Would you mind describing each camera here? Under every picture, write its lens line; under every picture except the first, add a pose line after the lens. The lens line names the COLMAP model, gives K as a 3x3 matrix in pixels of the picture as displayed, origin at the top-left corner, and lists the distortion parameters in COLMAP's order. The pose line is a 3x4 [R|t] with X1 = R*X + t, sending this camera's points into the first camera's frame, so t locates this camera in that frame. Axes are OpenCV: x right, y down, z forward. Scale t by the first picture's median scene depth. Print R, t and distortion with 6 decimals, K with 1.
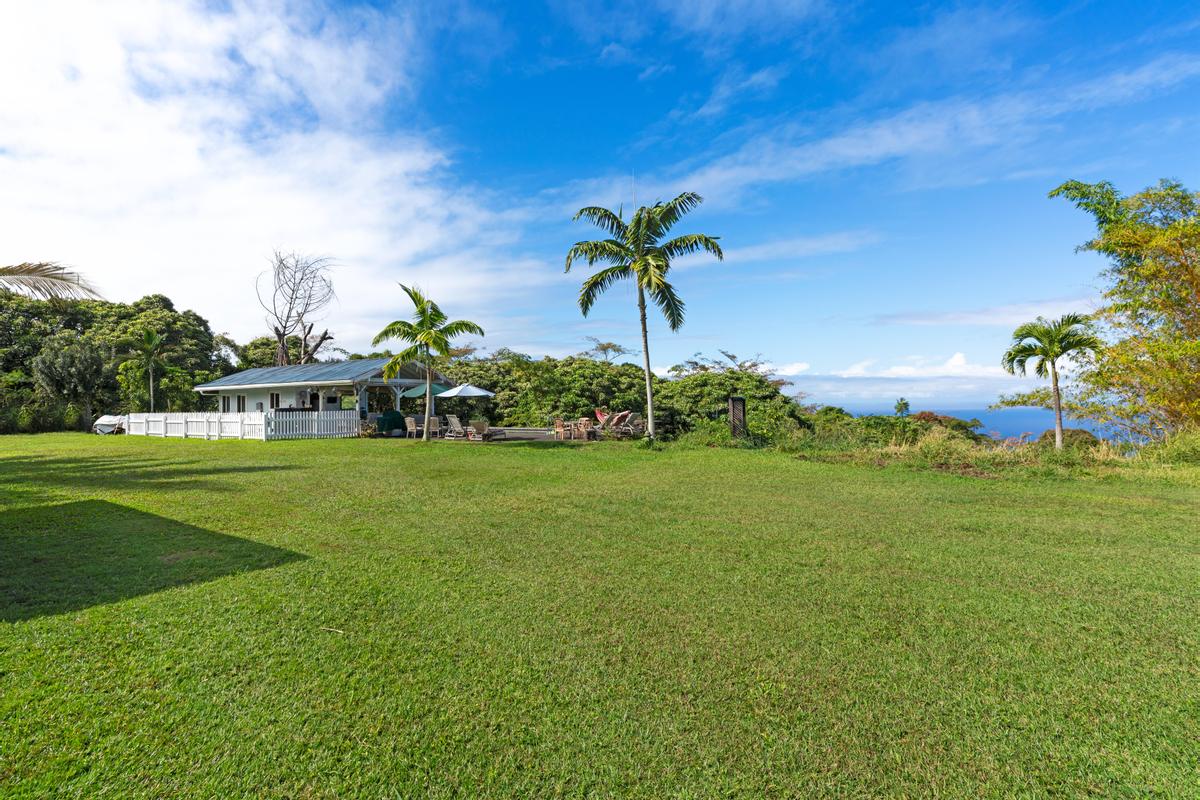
lens RADIAL K [[553.6, 0, 600.0], [0, 553.6, 399.5], [0, 0, 1]] dist [-0.001103, -0.000080]
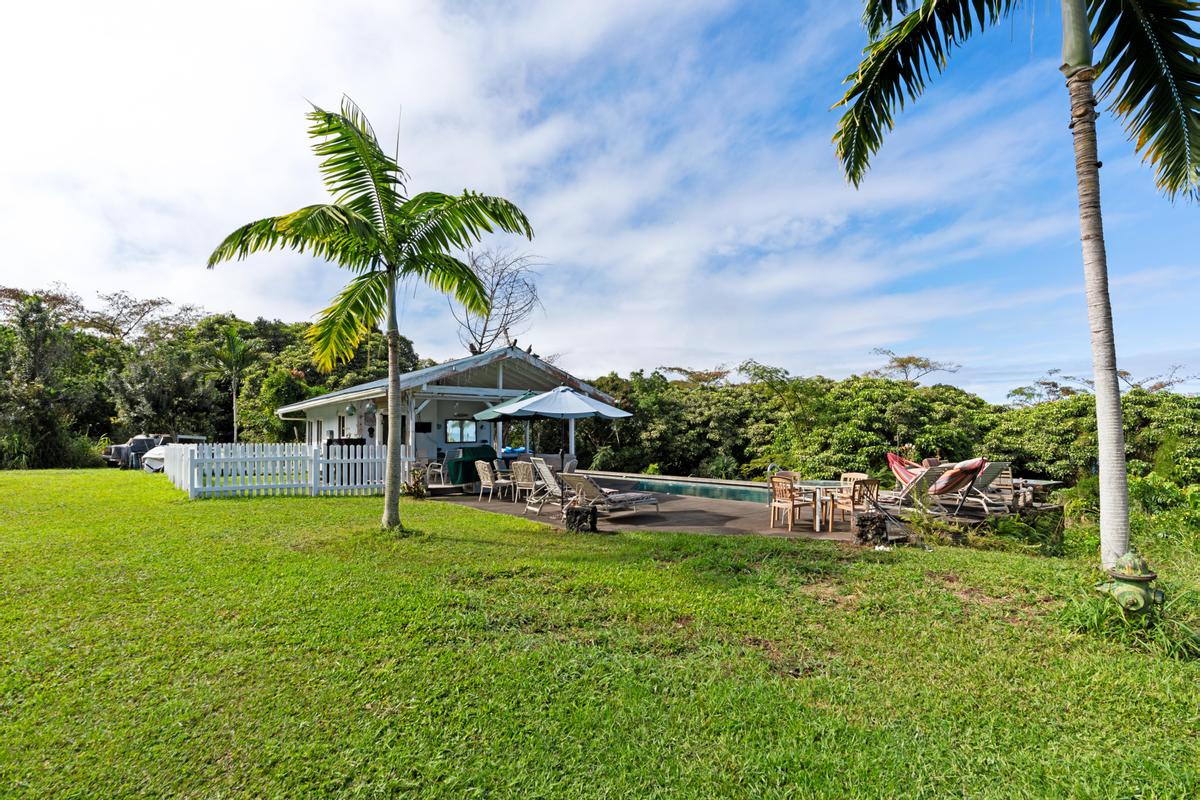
lens RADIAL K [[646.5, 0, 599.3], [0, 646.5, 430.6], [0, 0, 1]] dist [0.000070, 0.000737]
pose [[0.907755, 0.007531, -0.419433, -0.000284], [-0.010419, 0.999935, -0.004594, 0.001698], [0.419372, 0.008541, 0.907774, 0.124878]]
